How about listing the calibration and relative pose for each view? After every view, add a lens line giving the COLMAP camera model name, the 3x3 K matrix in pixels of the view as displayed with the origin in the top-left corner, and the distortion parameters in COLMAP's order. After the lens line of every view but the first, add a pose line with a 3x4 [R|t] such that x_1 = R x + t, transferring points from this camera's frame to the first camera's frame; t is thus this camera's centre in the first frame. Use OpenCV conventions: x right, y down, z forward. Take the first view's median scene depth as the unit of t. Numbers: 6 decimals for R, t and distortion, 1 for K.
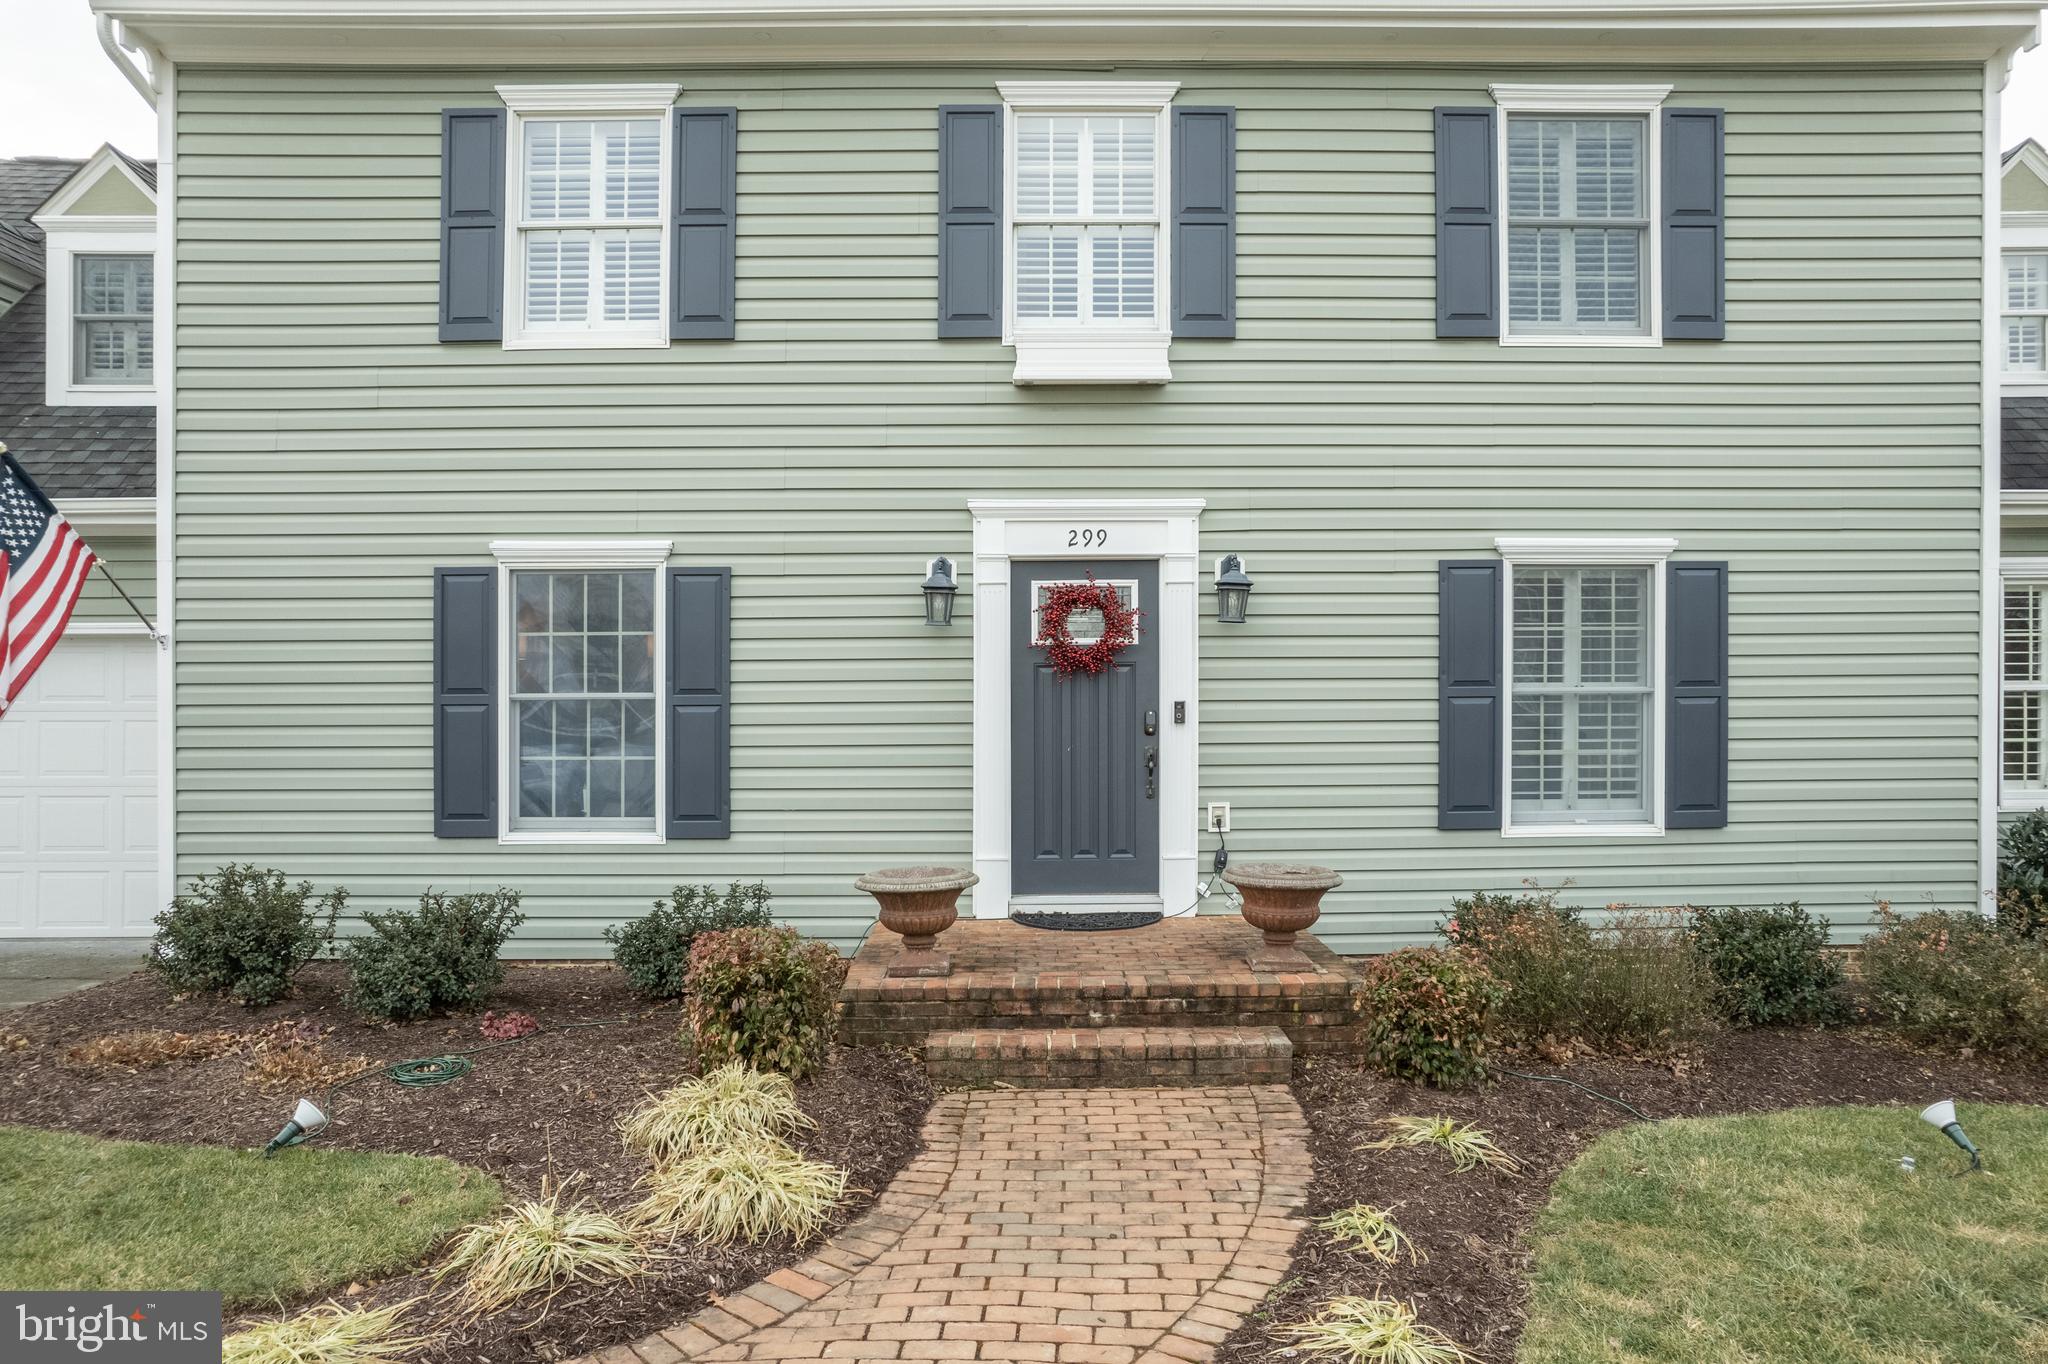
lens RADIAL K [[1324.2, 0, 1030.4], [0, 1324.2, 714.8], [0, 0, 1]] dist [-0.062861, 0.055679]
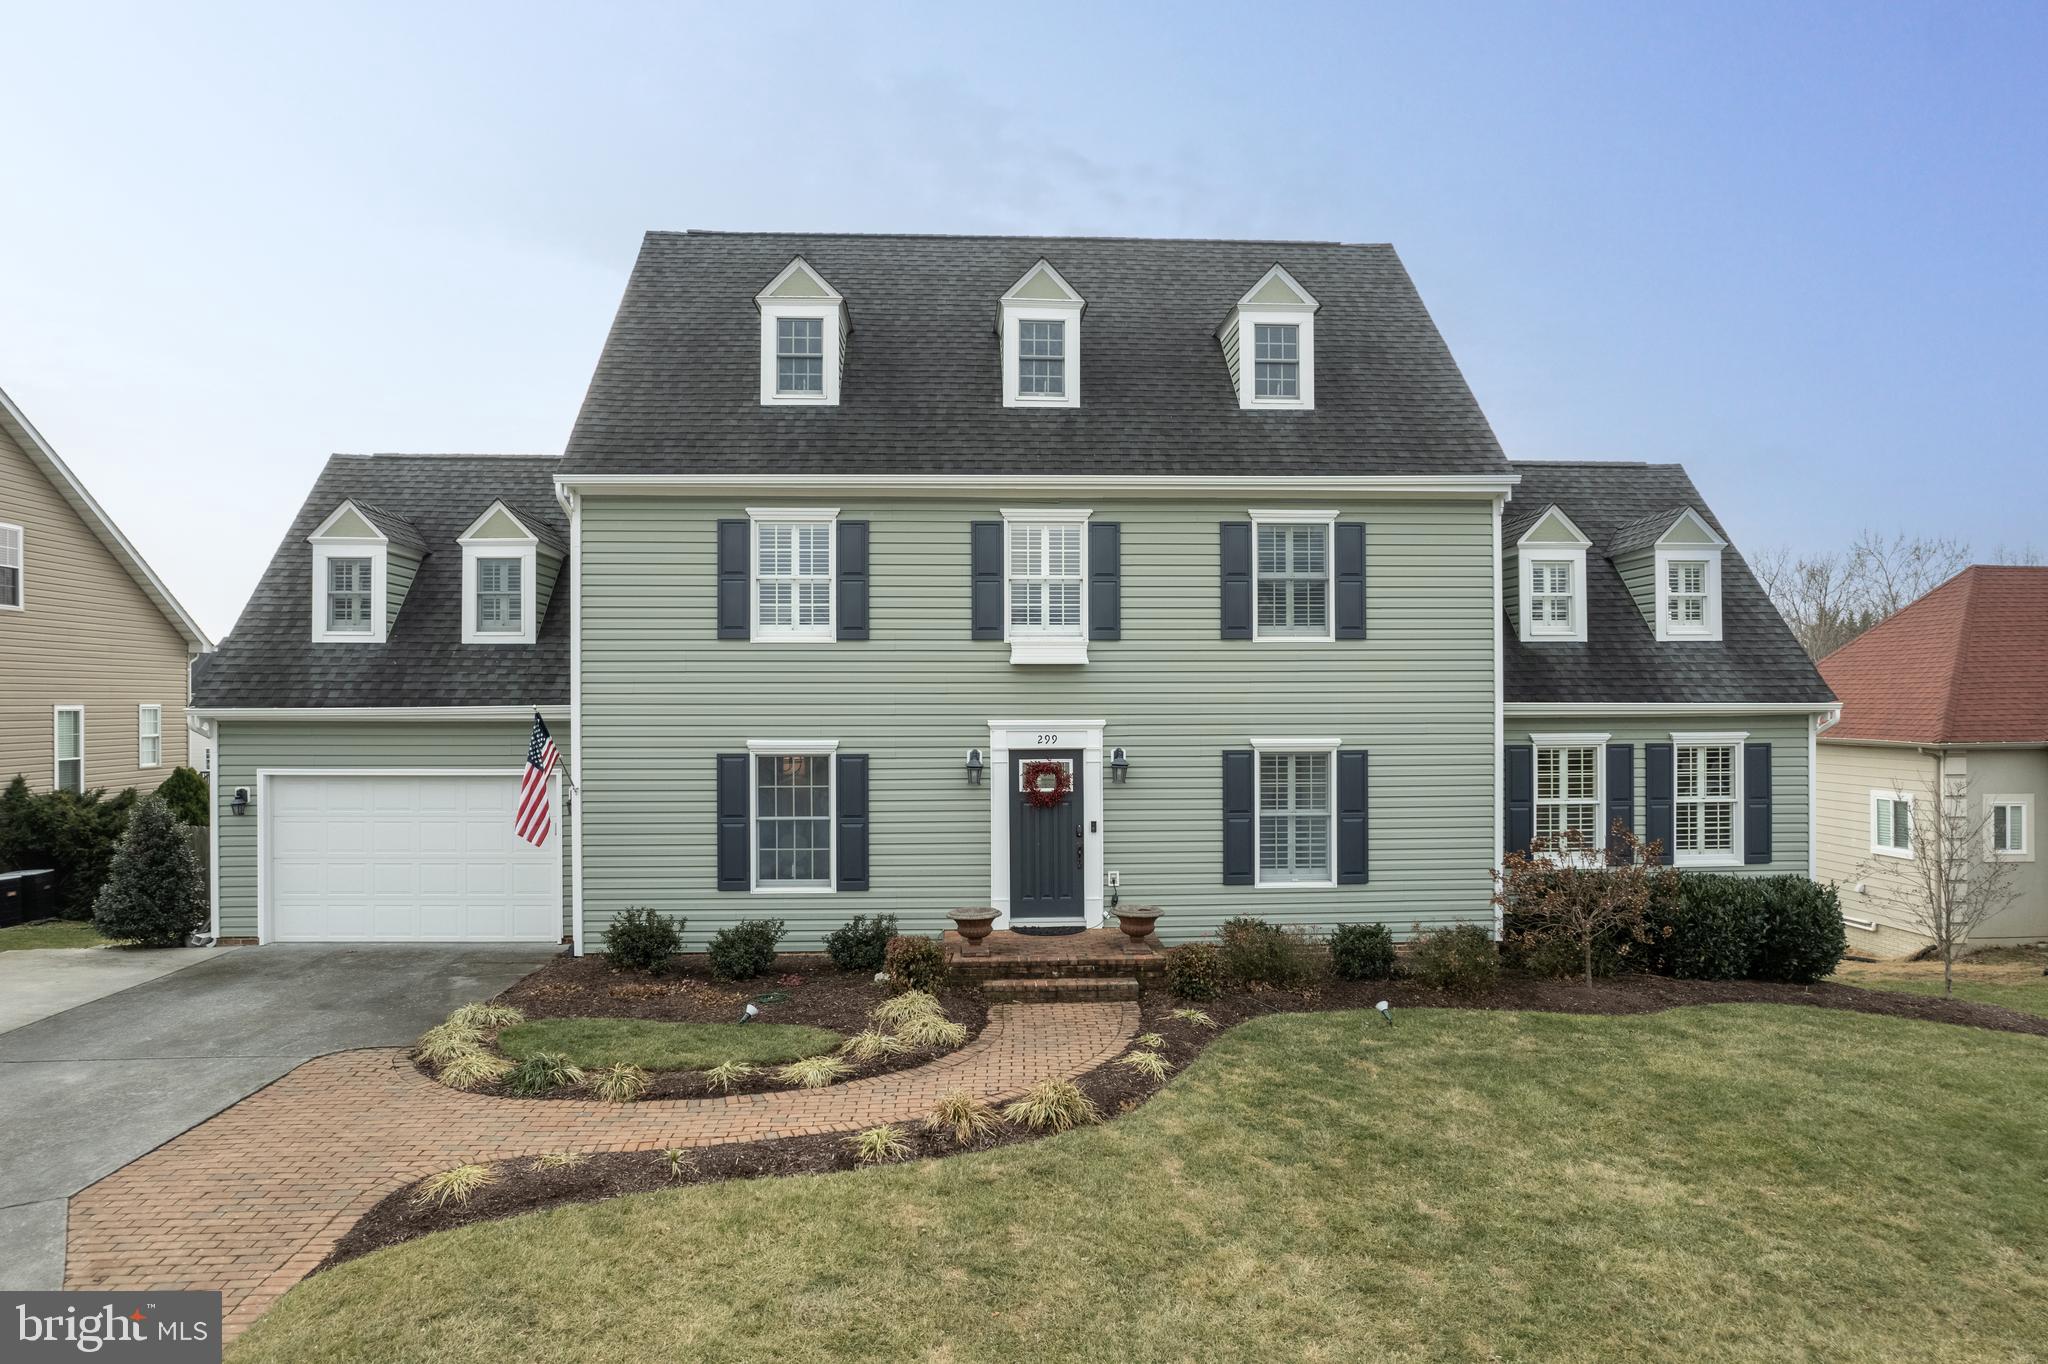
lens RADIAL K [[1324.2, 0, 1016.7], [0, 1324.2, 718.6], [0, 0, 1]] dist [-0.062861, 0.055679]
pose [[0.999139, 0.001037, 0.041468, -0.086534], [-0.001206, 0.999991, 0.004046, -0.173345], [-0.041464, -0.004092, 0.999132, -0.997486]]
